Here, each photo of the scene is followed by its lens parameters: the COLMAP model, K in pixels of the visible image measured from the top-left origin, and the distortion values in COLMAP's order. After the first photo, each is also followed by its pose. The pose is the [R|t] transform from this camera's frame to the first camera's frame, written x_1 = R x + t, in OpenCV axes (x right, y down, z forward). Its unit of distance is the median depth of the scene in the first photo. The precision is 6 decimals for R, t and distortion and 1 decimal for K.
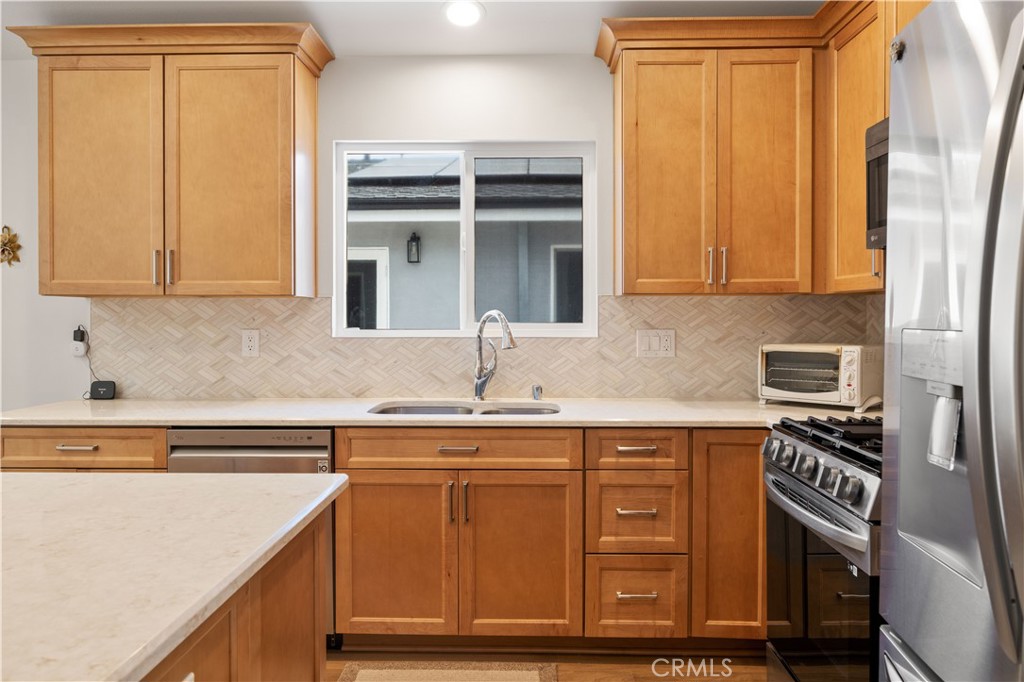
lens RADIAL K [[800.6, 0, 511.1], [0, 800.6, 321.9], [0, 0, 1]] dist [0.017084, 0.003894]
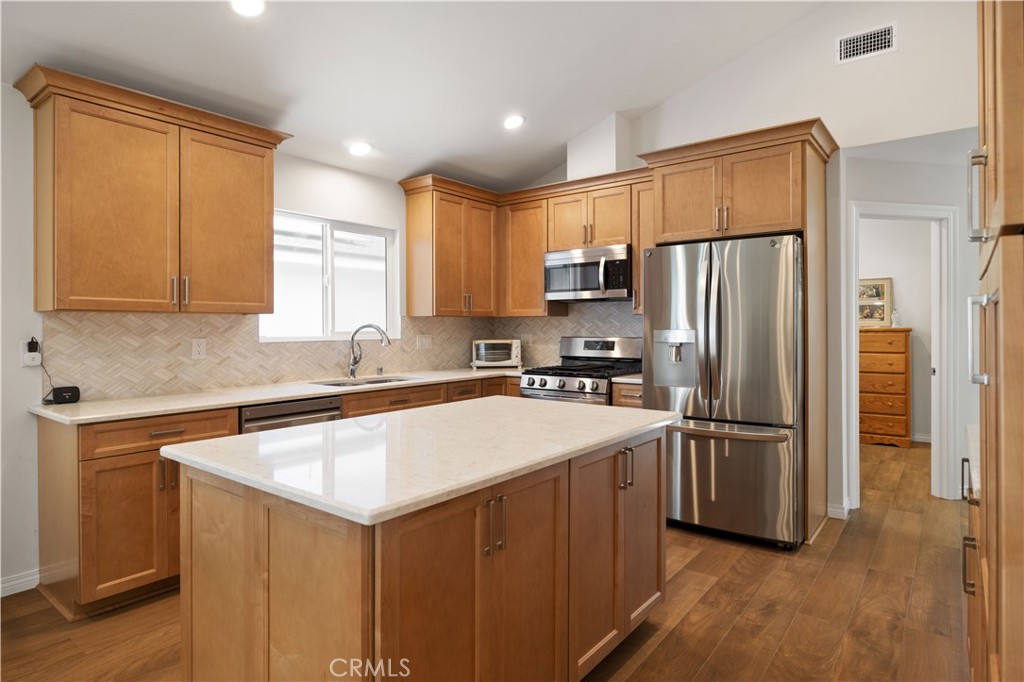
lens RADIAL K [[569.4, 0, 511.6], [0, 569.4, 325.3], [0, 0, 1]] dist [-0.000490, 0.000400]
pose [[0.593505, 0.000469, 0.804830, -0.773483], [0.008693, 0.999938, -0.006993, -0.000799], [-0.804783, 0.011146, 0.593464, 0.030891]]
